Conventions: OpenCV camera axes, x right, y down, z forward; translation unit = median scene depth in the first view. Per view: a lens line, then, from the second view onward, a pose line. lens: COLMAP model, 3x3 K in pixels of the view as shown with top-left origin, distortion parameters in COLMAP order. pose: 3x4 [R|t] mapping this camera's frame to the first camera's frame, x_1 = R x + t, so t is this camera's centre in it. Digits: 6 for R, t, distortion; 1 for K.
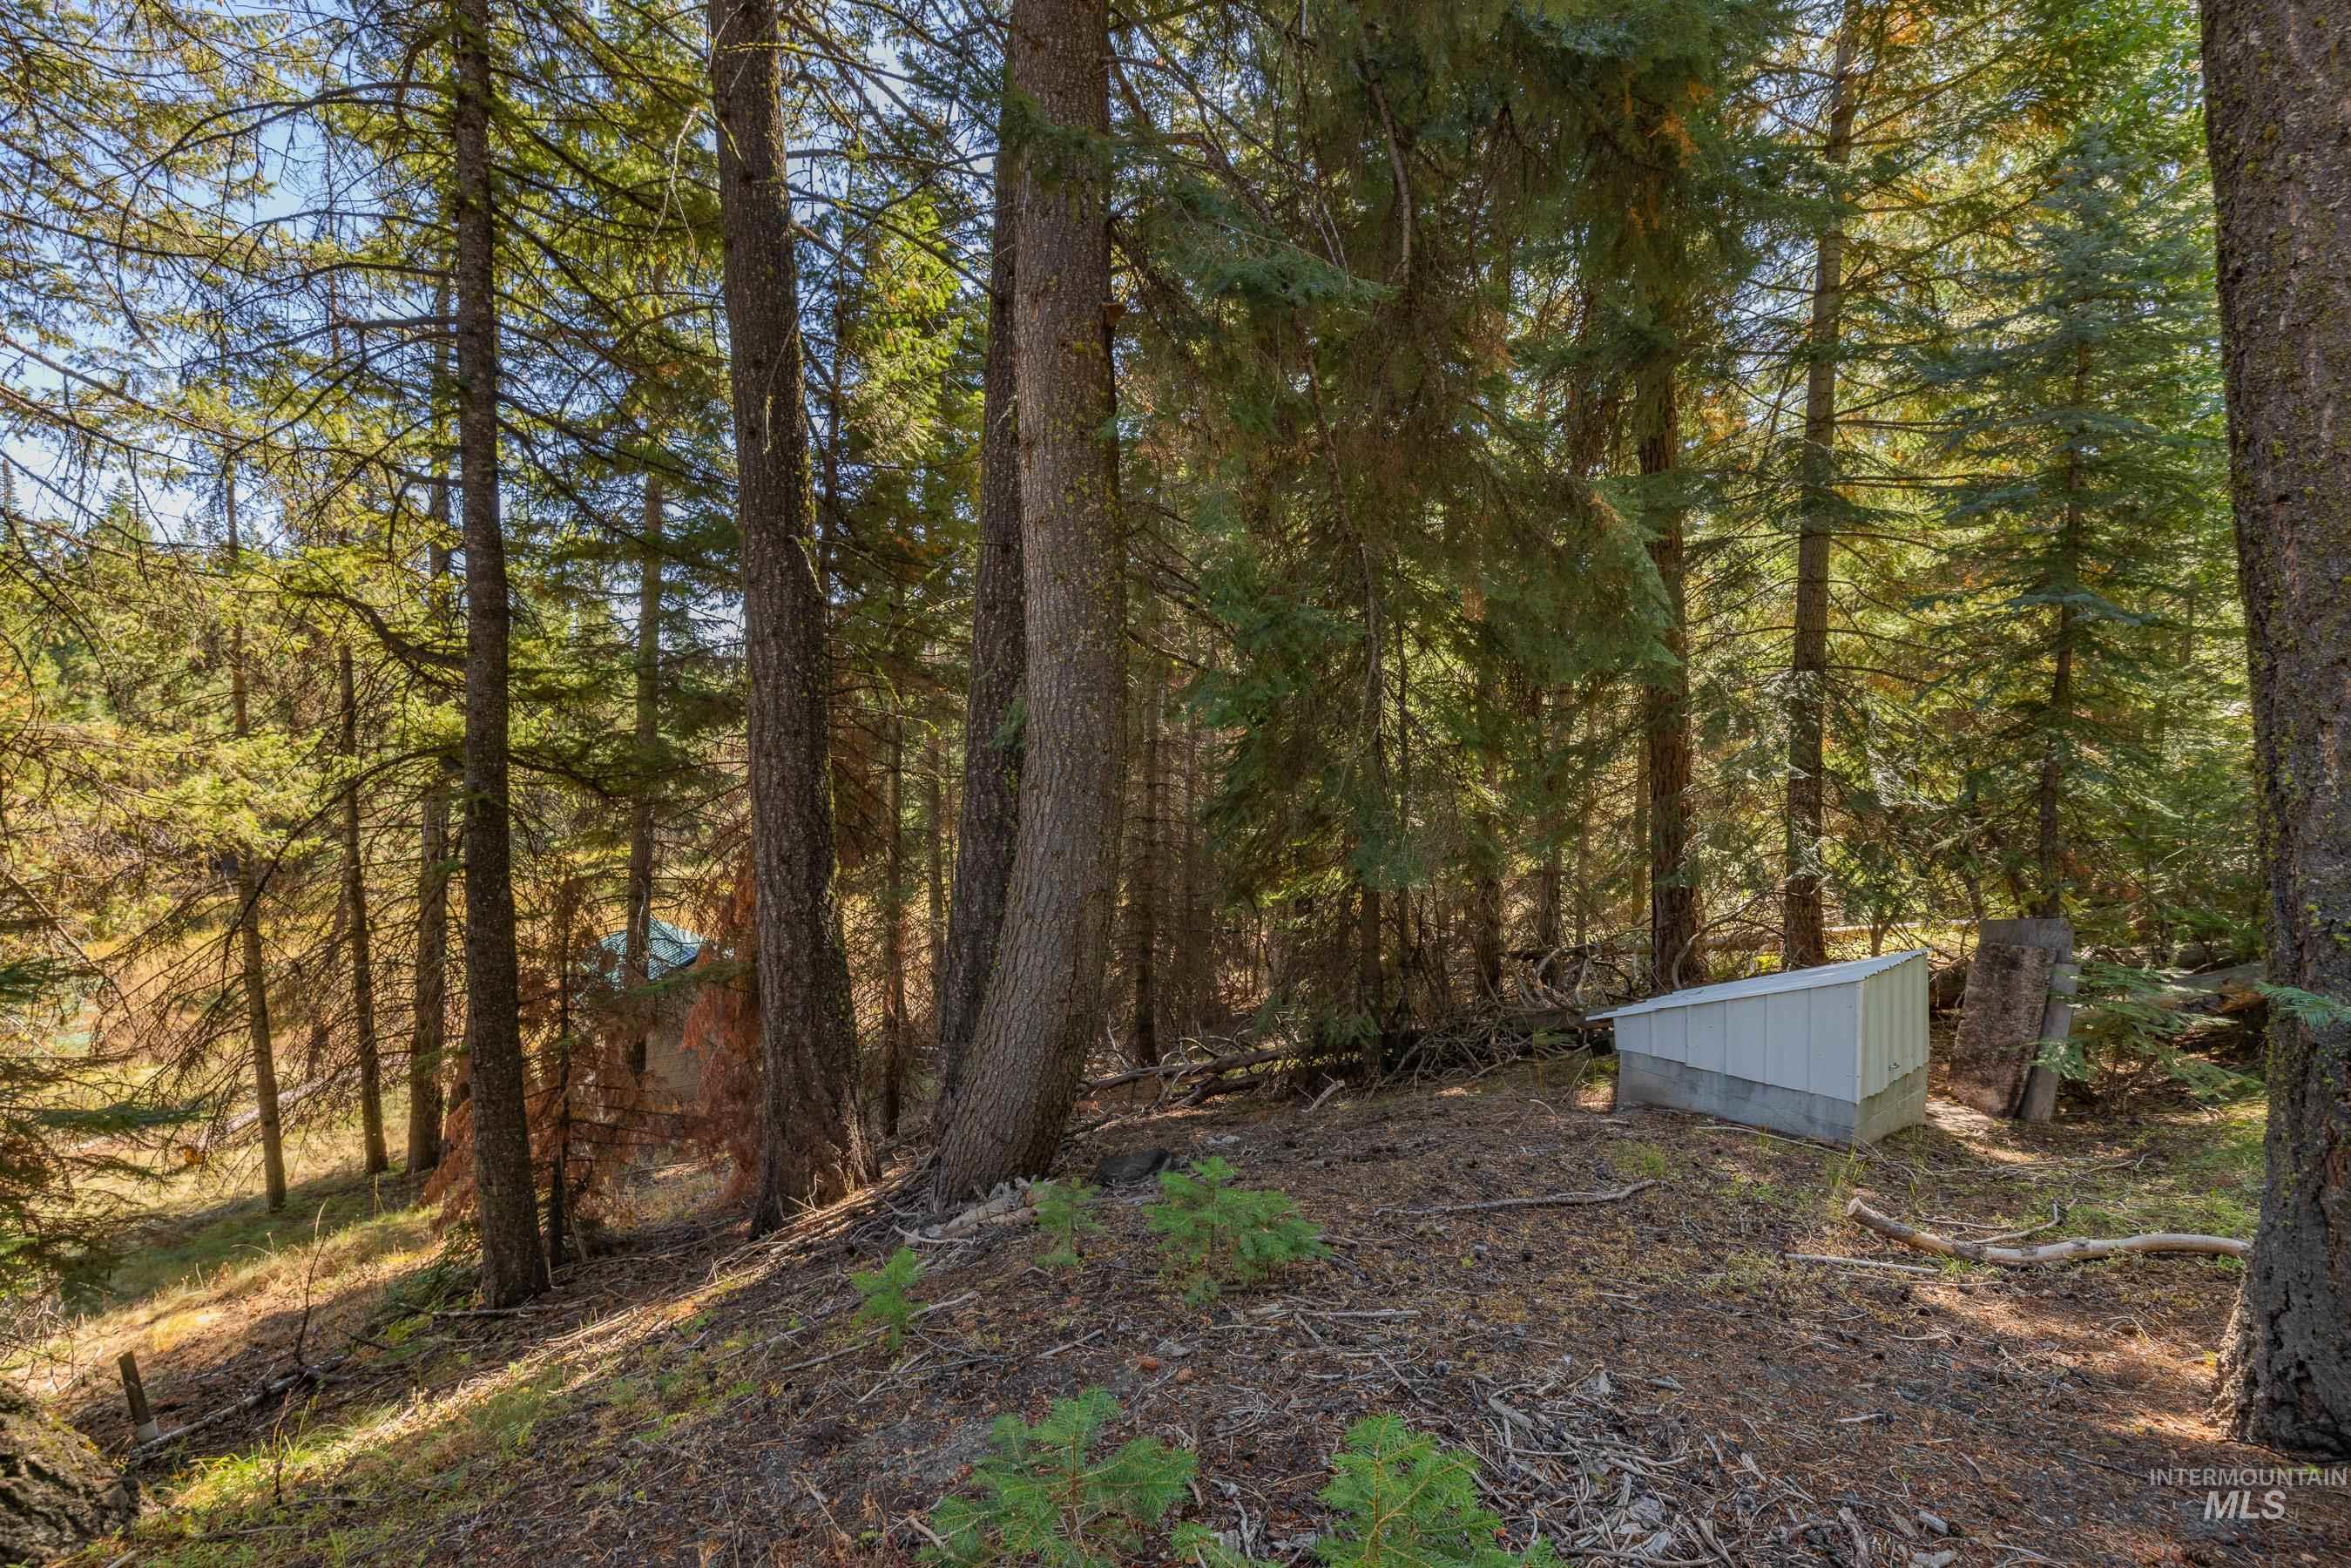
lens RADIAL K [[1000.2, 0, 1175.5], [0, 1000.2, 784.0], [0, 0, 1]] dist [0.002639, 0.000368]
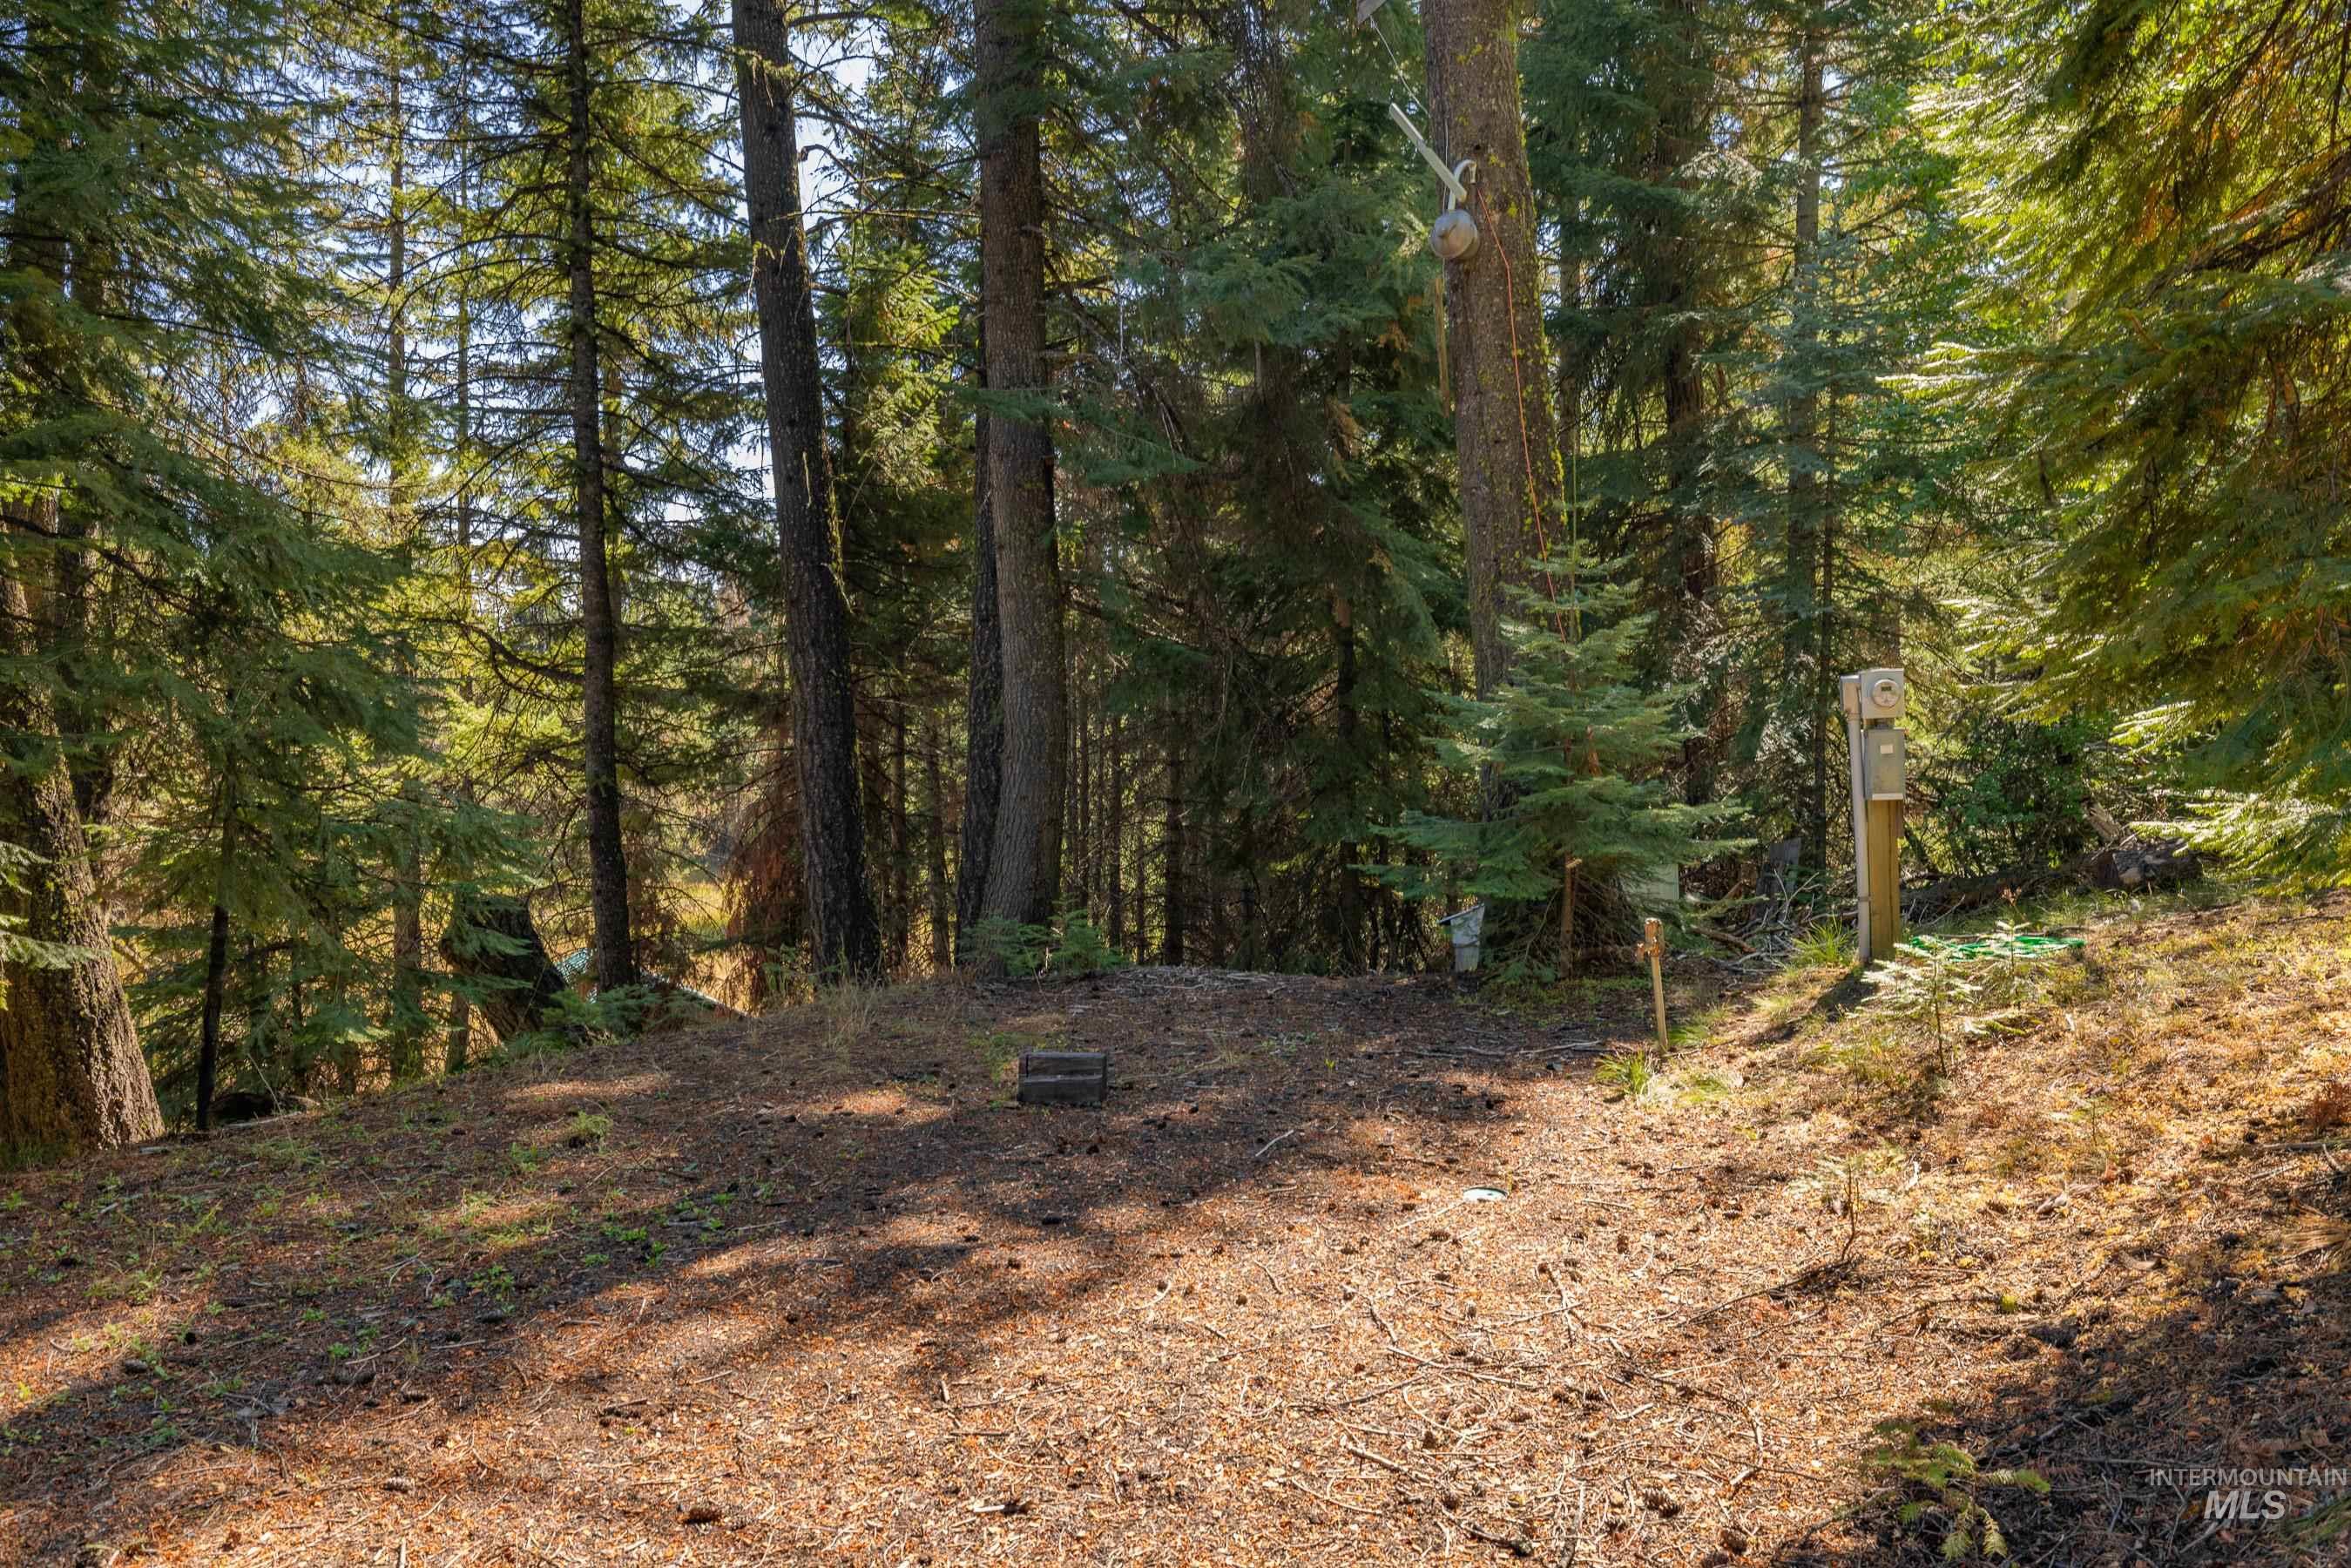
lens RADIAL K [[1754.5, 0, 1170.5], [0, 1754.5, 782.1], [0, 0, 1]] dist [0.003517, -0.003065]
pose [[0.994826, -0.011992, -0.100880, 0.211493], [0.014215, 0.999671, 0.021343, -0.026448], [0.100591, -0.022667, 0.994670, -0.907797]]
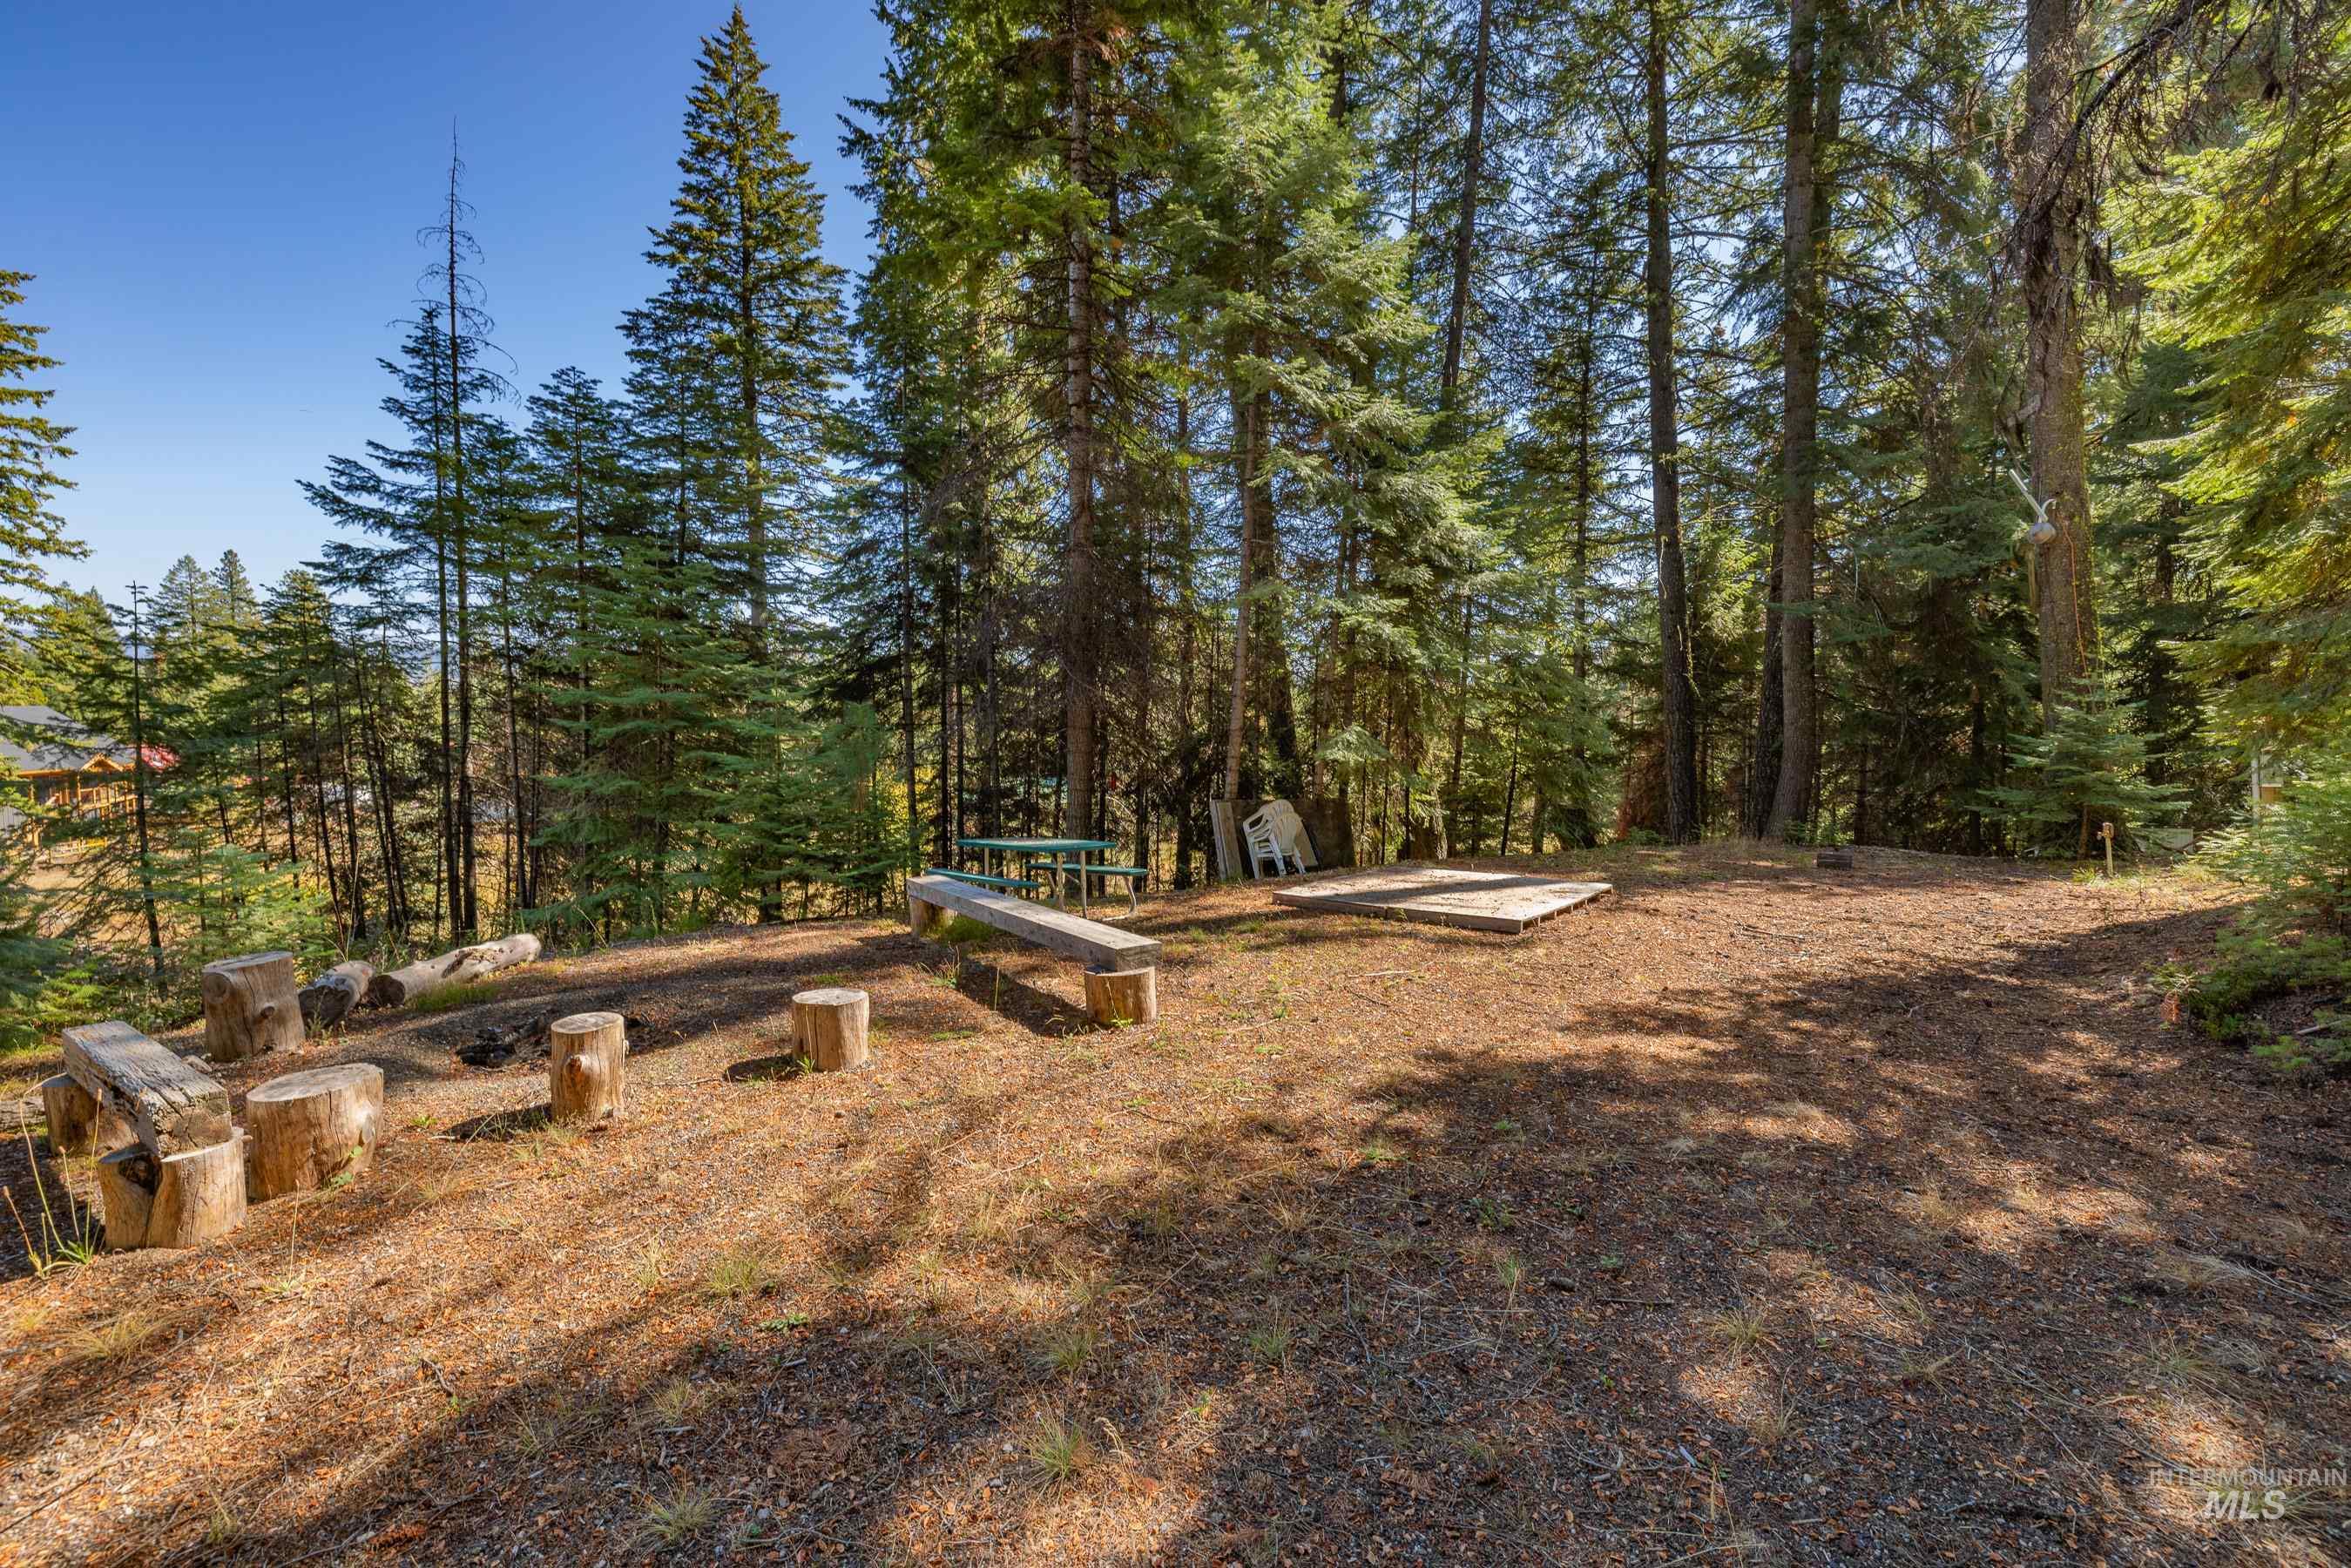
lens RADIAL K [[1000.2, 0, 1175.5], [0, 1000.2, 784.0], [0, 0, 1]] dist [0.002639, 0.000368]
pose [[0.771223, 0.028339, -0.635933, 0.250242], [-0.015501, 0.999548, 0.025744, -0.004732], [0.636376, -0.009997, 0.771314, -1.703136]]
